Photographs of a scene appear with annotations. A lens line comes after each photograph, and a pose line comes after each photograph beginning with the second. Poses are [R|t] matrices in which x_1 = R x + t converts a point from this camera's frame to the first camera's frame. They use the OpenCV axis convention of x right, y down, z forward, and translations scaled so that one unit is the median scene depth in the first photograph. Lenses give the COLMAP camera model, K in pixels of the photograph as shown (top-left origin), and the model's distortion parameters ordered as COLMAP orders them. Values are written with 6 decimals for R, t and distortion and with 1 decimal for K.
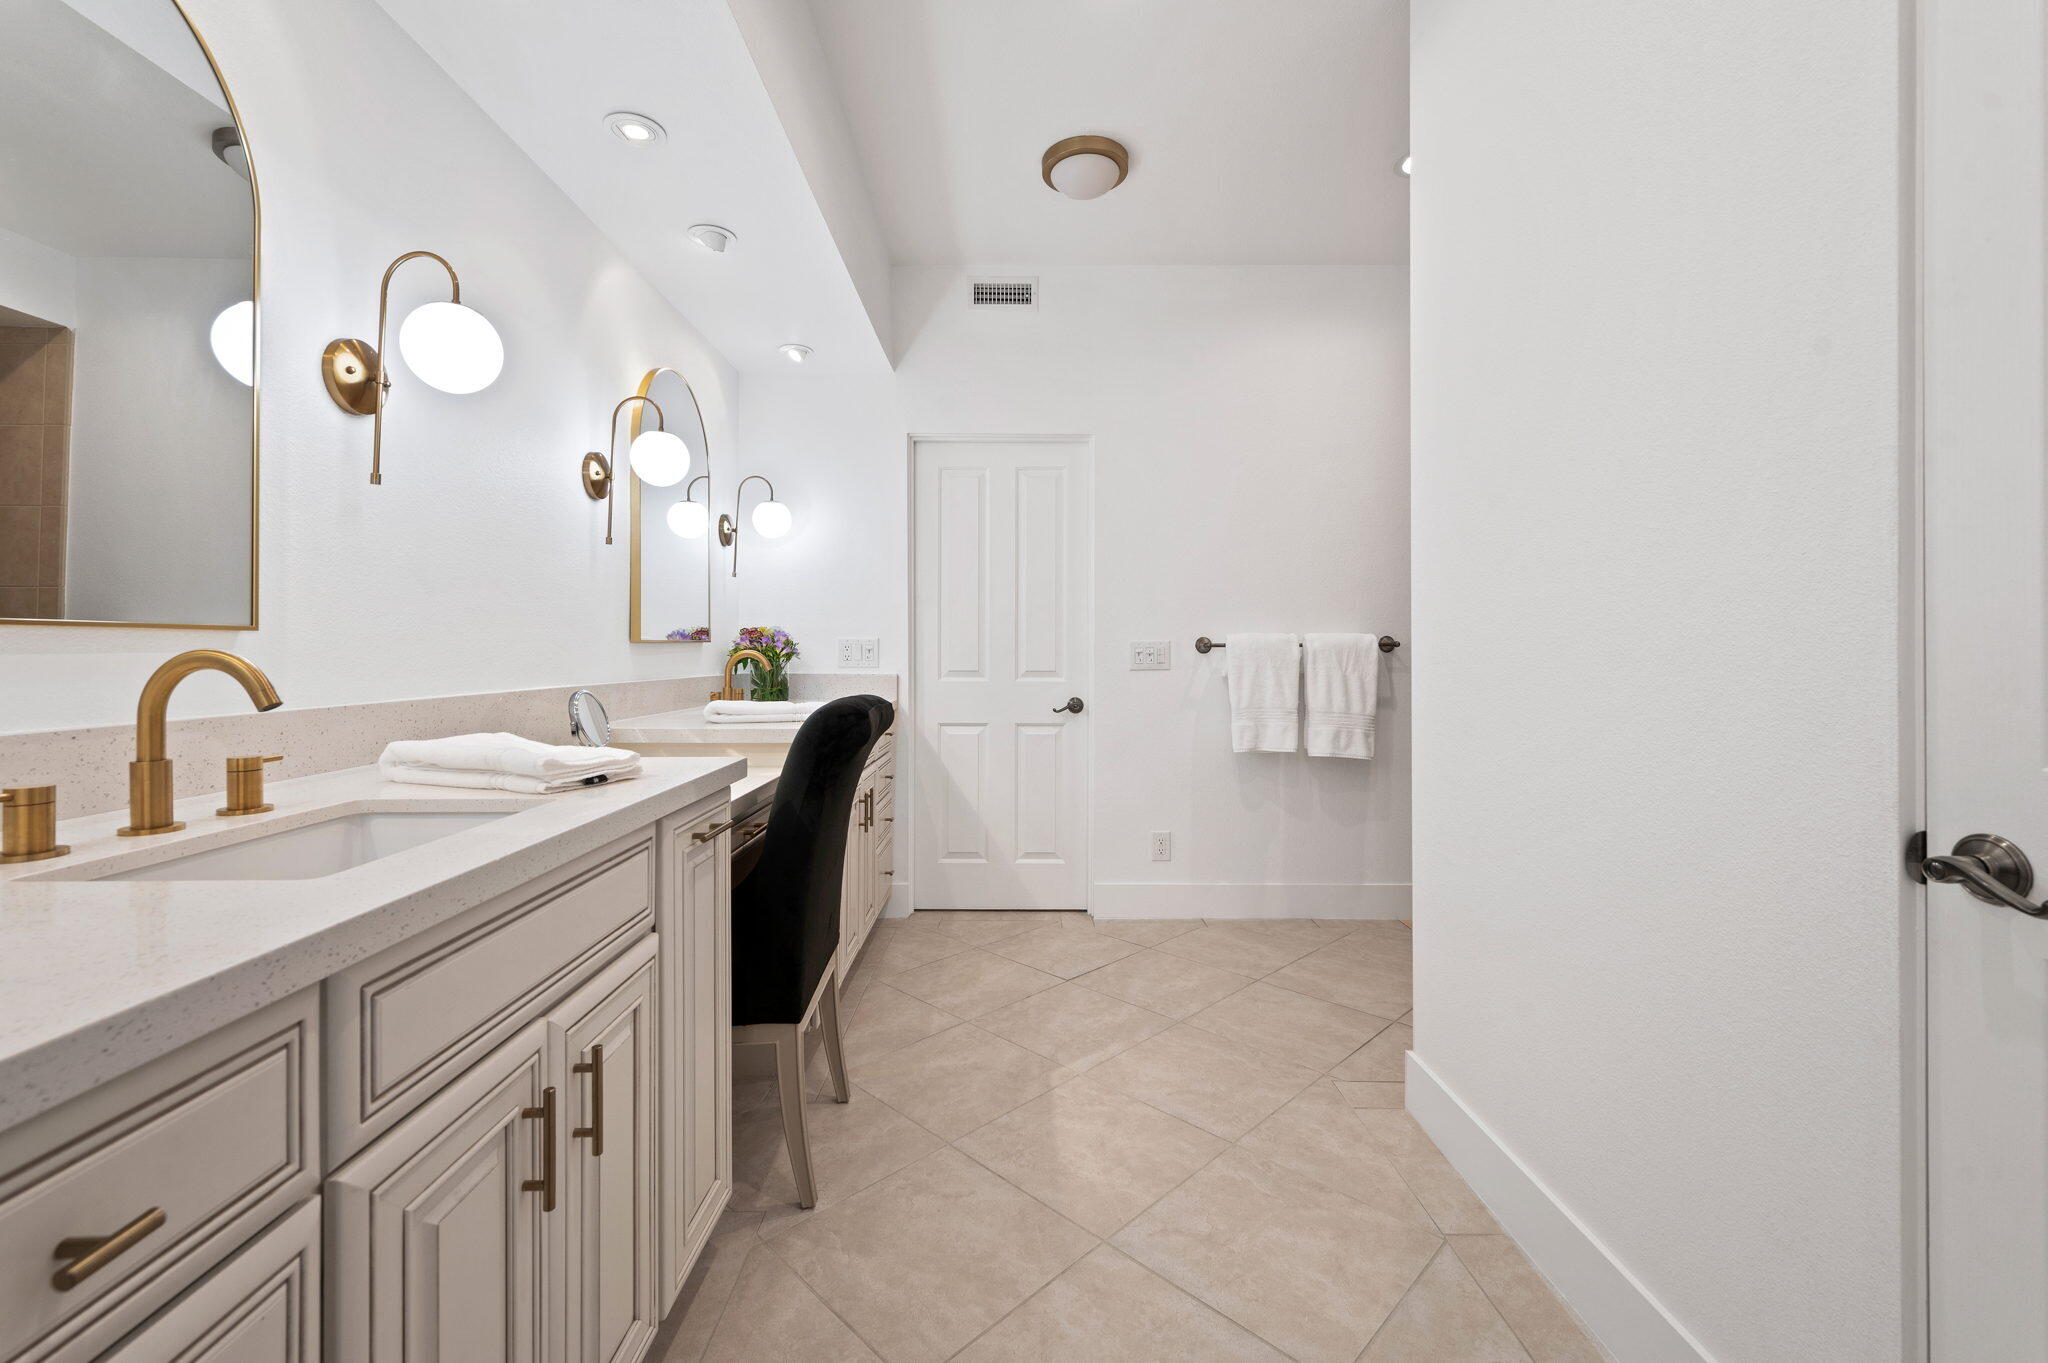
lens RADIAL K [[870.0, 0, 1025.4], [0, 870.0, 644.6], [0, 0, 1]] dist [0.003184, 0.000895]
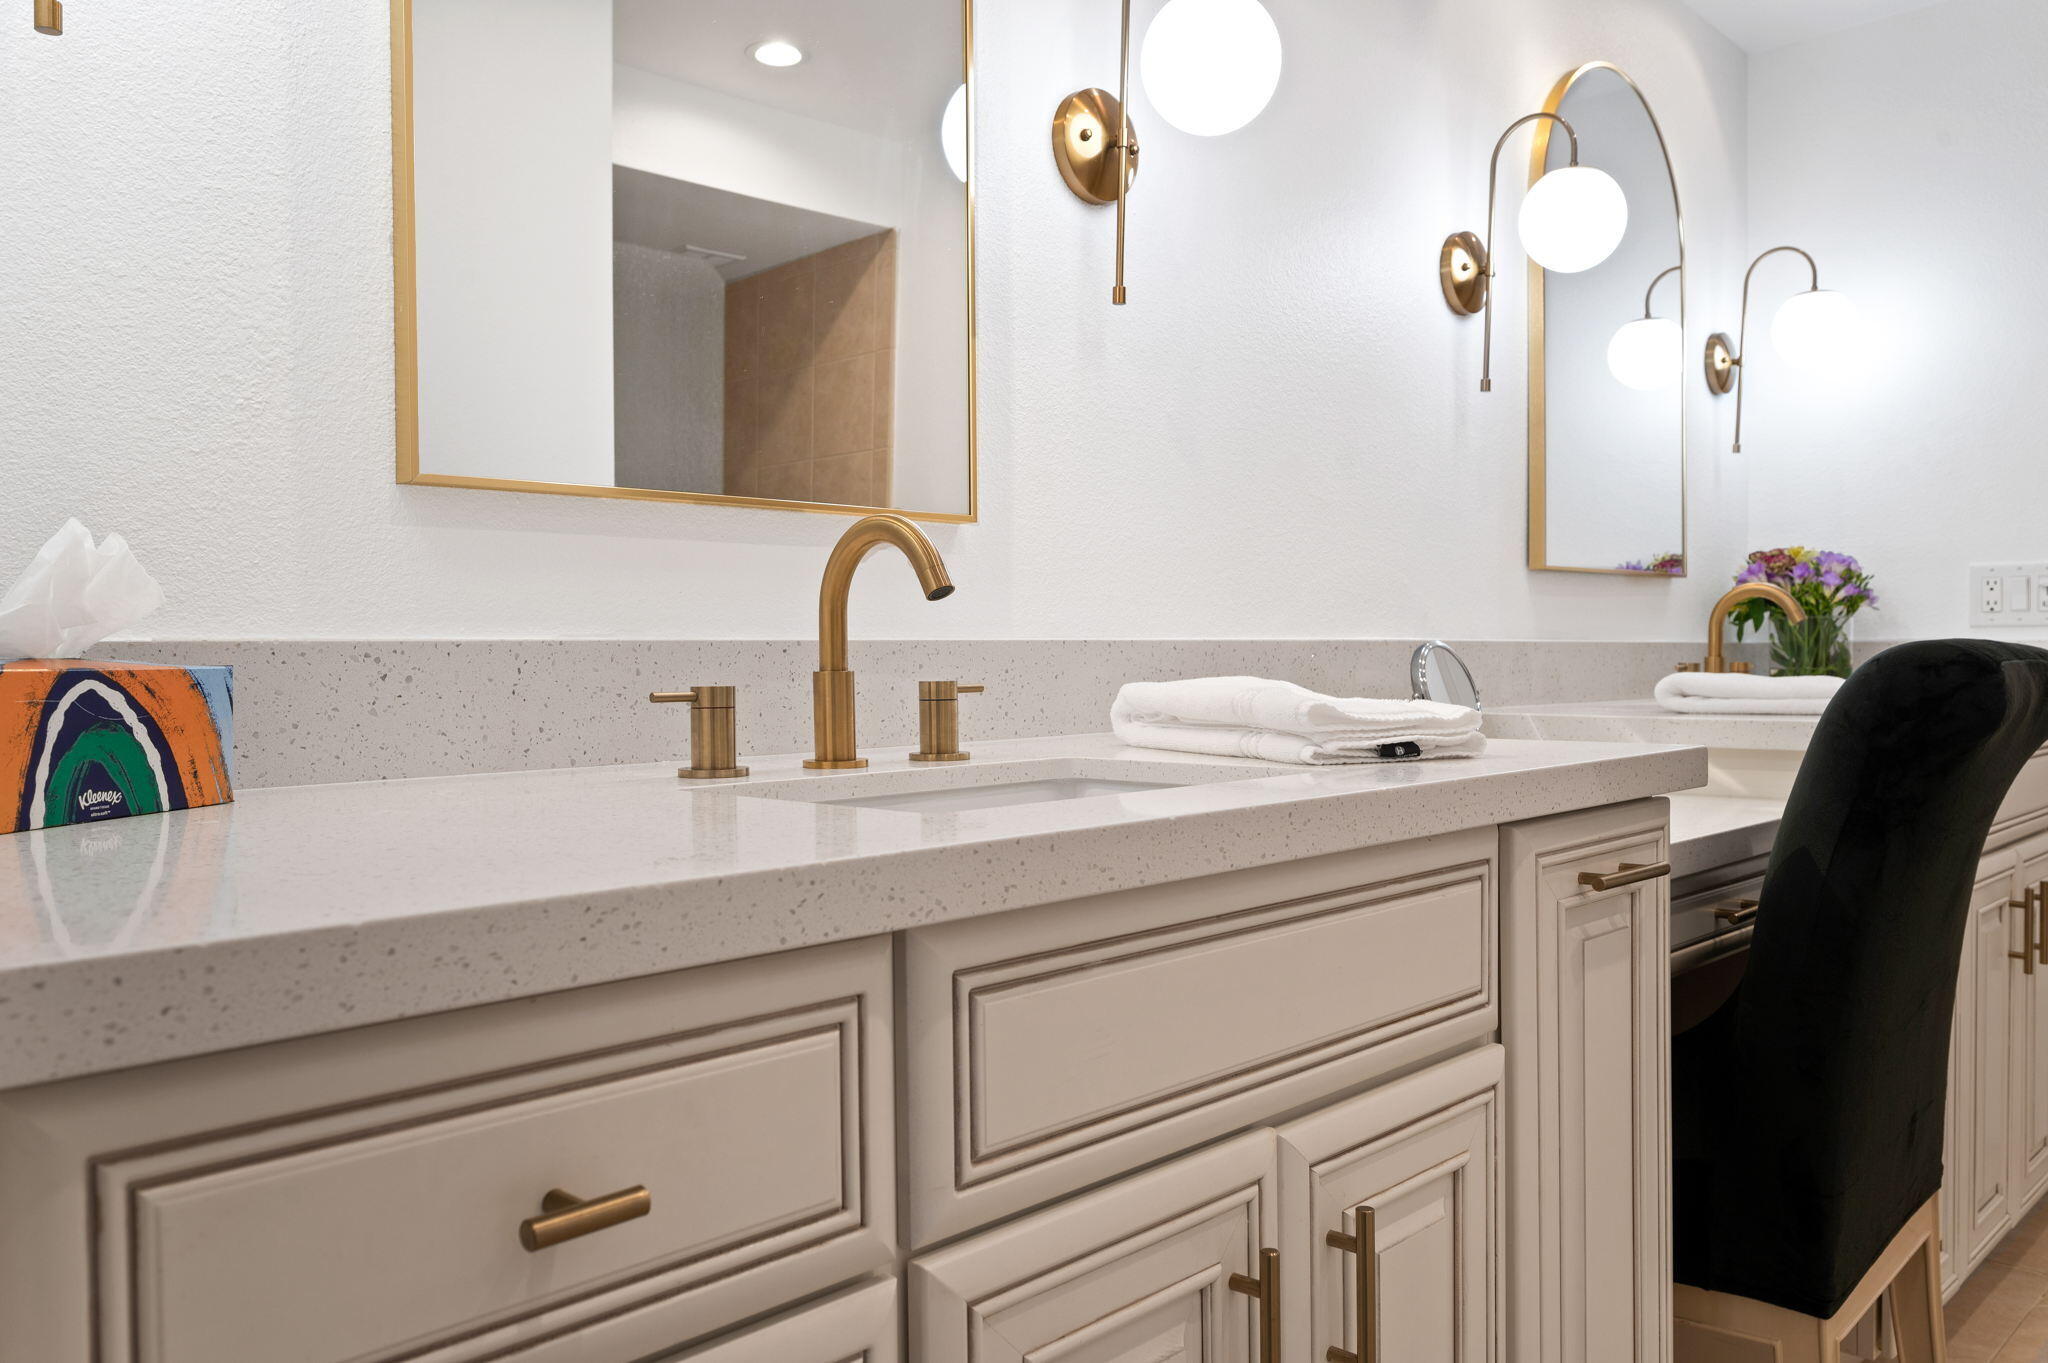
lens RADIAL K [[1533.9, 0, 1024.0], [0, 1533.9, 681.5], [0, 0, 1]] dist [-0.003776, -0.001969]
pose [[0.705644, 0.002016, -0.708564, 0.026771], [0.012613, 0.999802, 0.015405, 0.100308], [0.708454, -0.019807, 0.705479, 0.160292]]
